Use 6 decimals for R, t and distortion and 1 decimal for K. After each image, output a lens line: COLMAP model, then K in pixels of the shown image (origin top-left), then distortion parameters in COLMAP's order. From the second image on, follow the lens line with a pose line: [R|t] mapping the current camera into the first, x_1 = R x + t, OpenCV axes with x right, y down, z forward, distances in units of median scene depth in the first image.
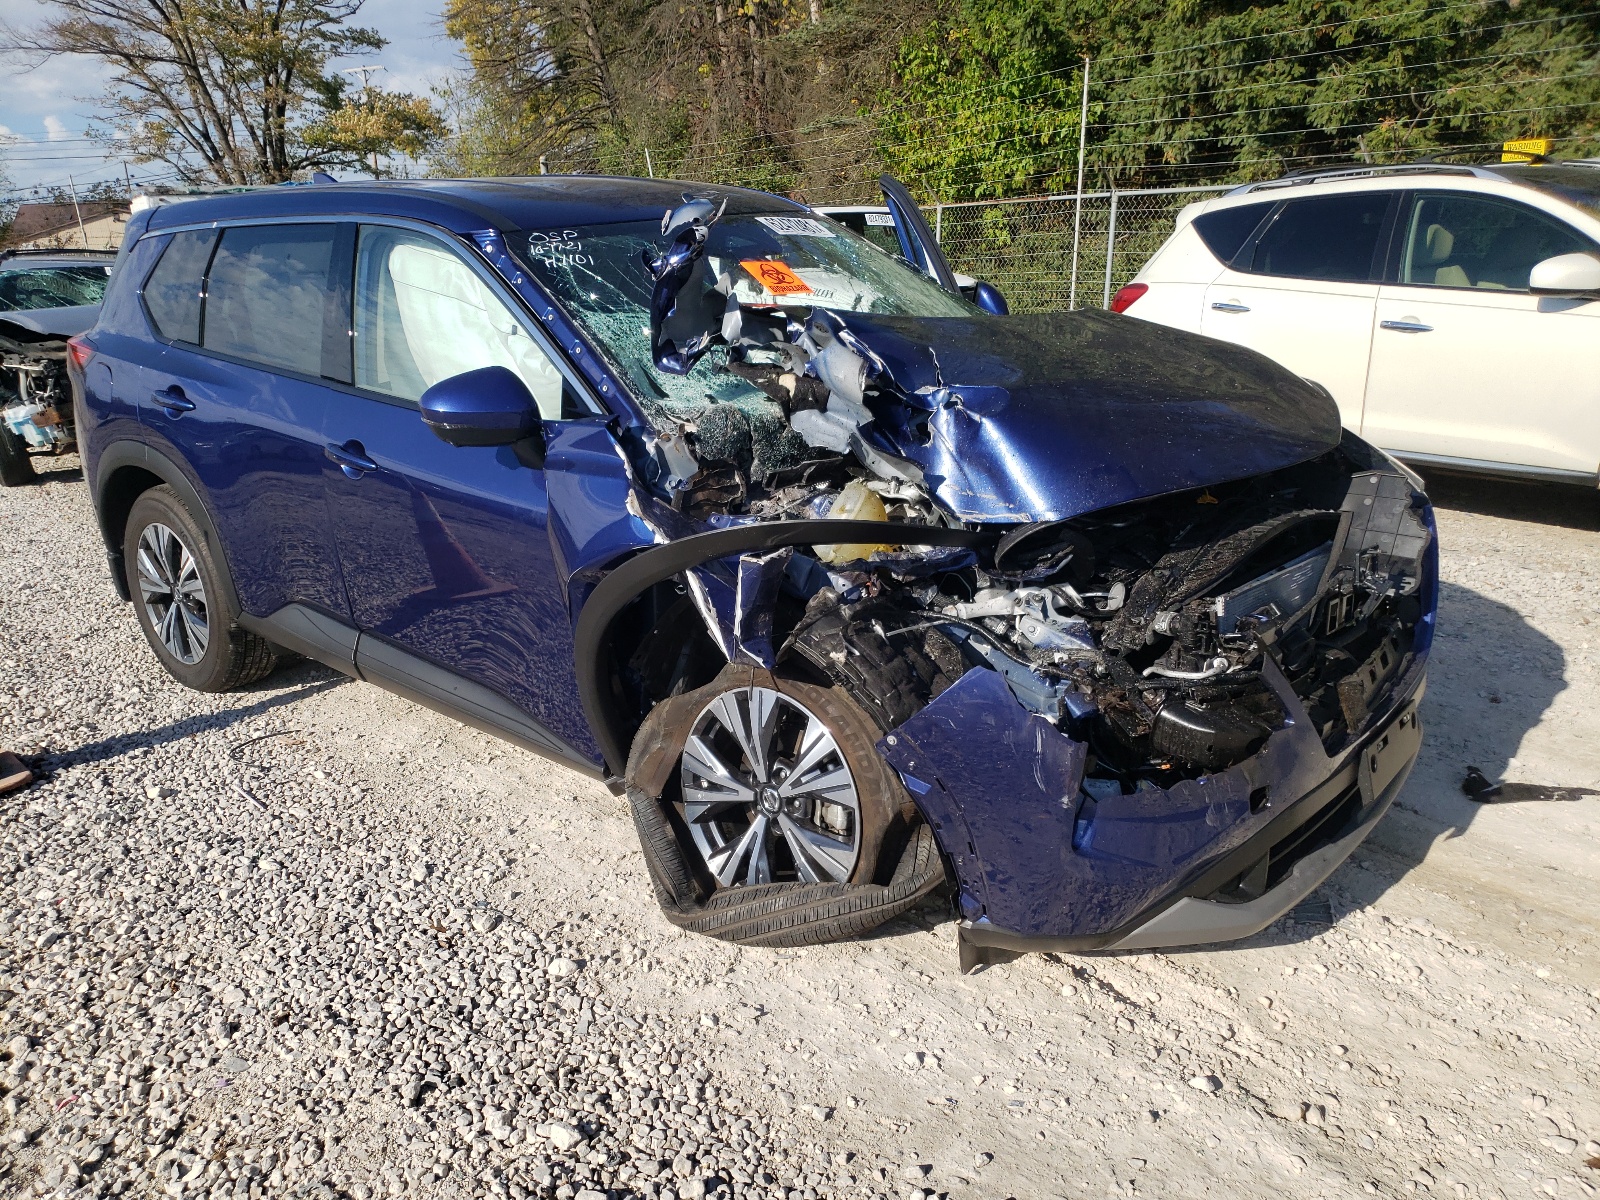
lens RADIAL K [[1314.5, 0, 788.3], [0, 1314.5, 598.6], [0, 0, 1]] dist [0.038612, -0.015979]
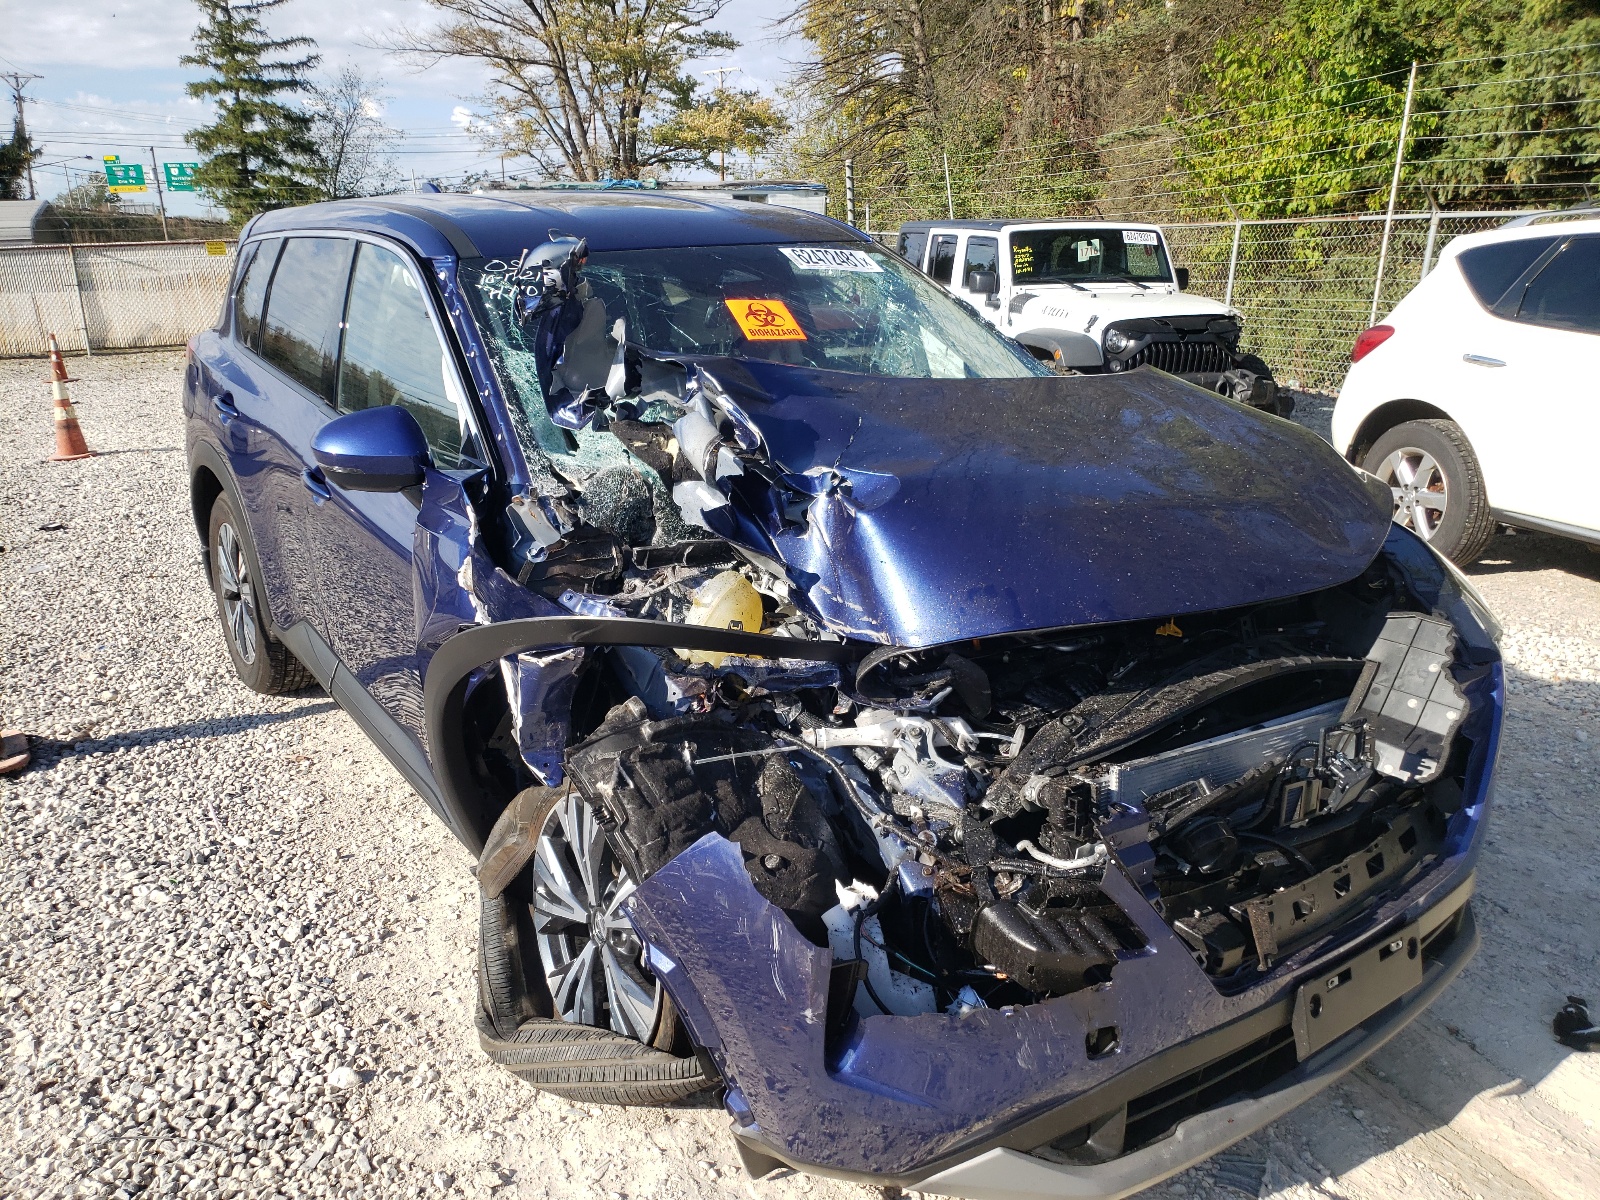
lens RADIAL K [[1314.5, 0, 797.5], [0, 1314.5, 591.0], [0, 0, 1]] dist [0.038612, -0.015979]
pose [[0.968167, 0.098067, -0.230293, 0.278171], [-0.099372, 0.995033, 0.005955, -0.080514], [0.229733, 0.017119, 0.973103, 0.167141]]
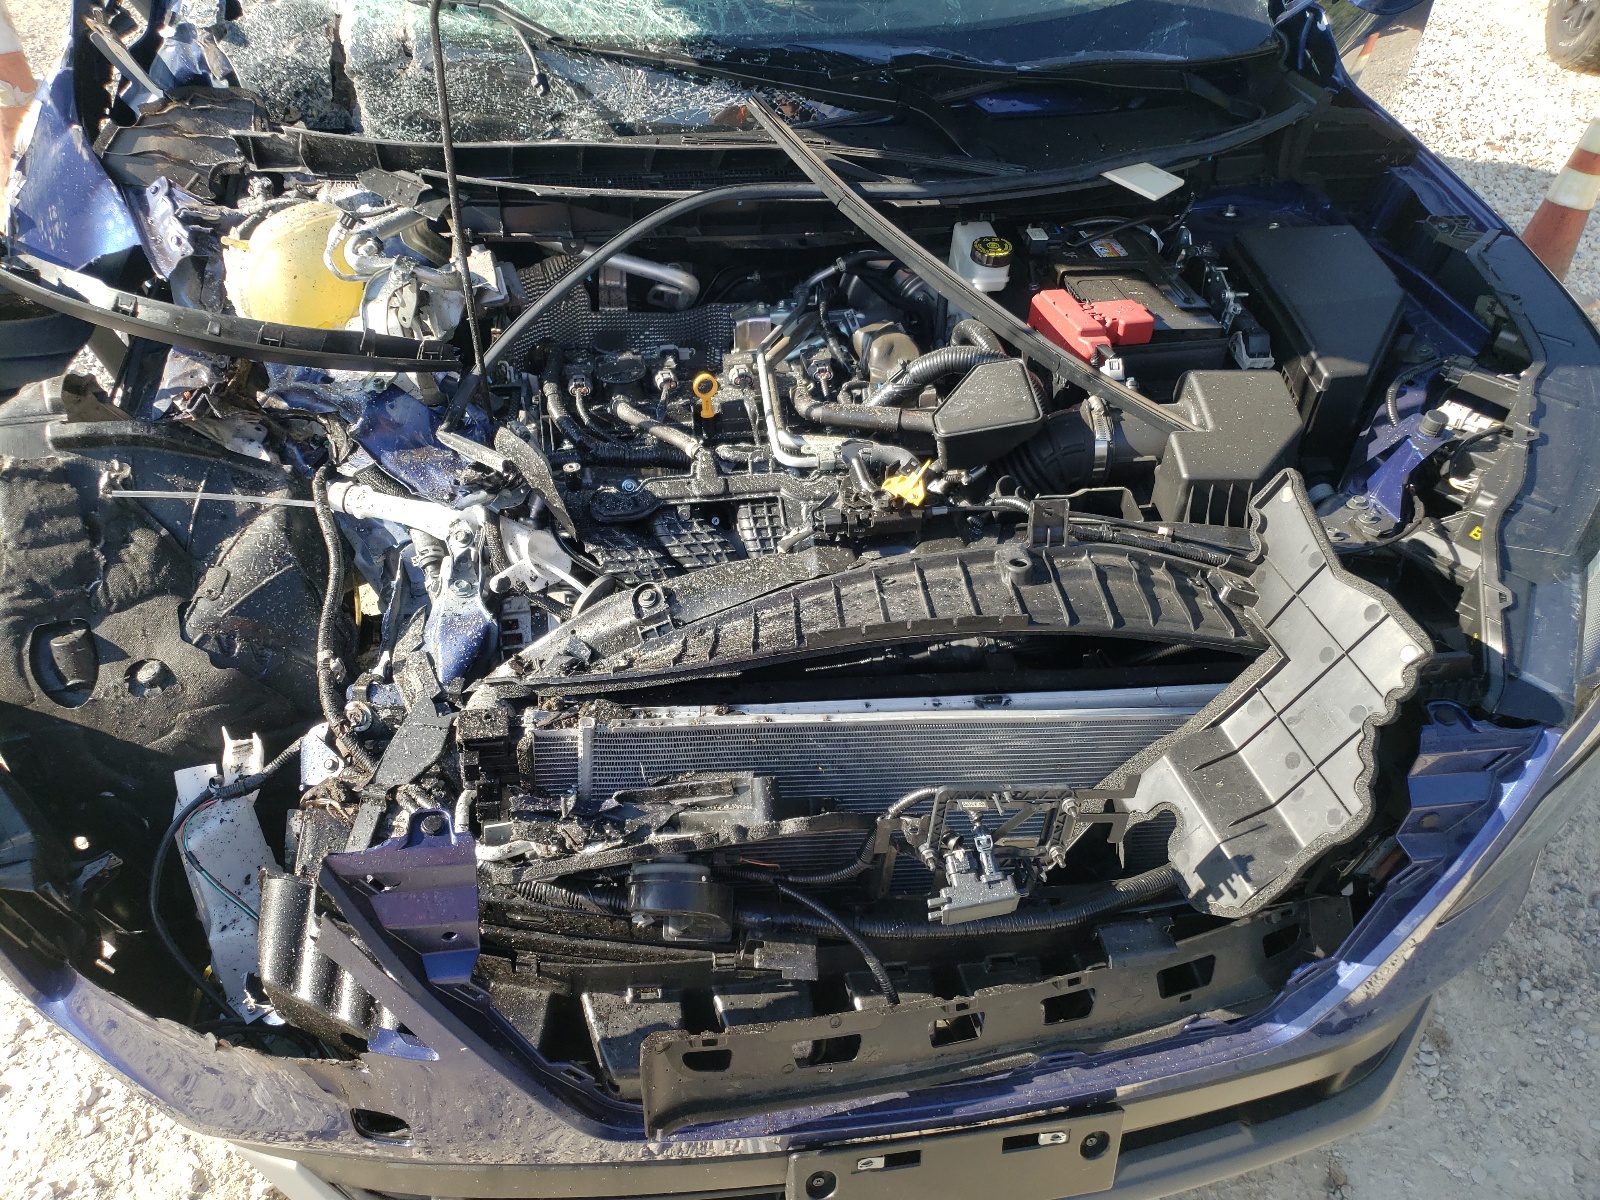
lens RADIAL K [[1314.5, 0, 799.5], [0, 1314.5, 604.1], [0, 0, 1]] dist [0.038612, -0.015979]
pose [[0.757282, 0.458001, -0.465573, 0.507002], [-0.253486, 0.863119, 0.436772, -0.221048], [0.601887, -0.212744, 0.769722, 0.630455]]
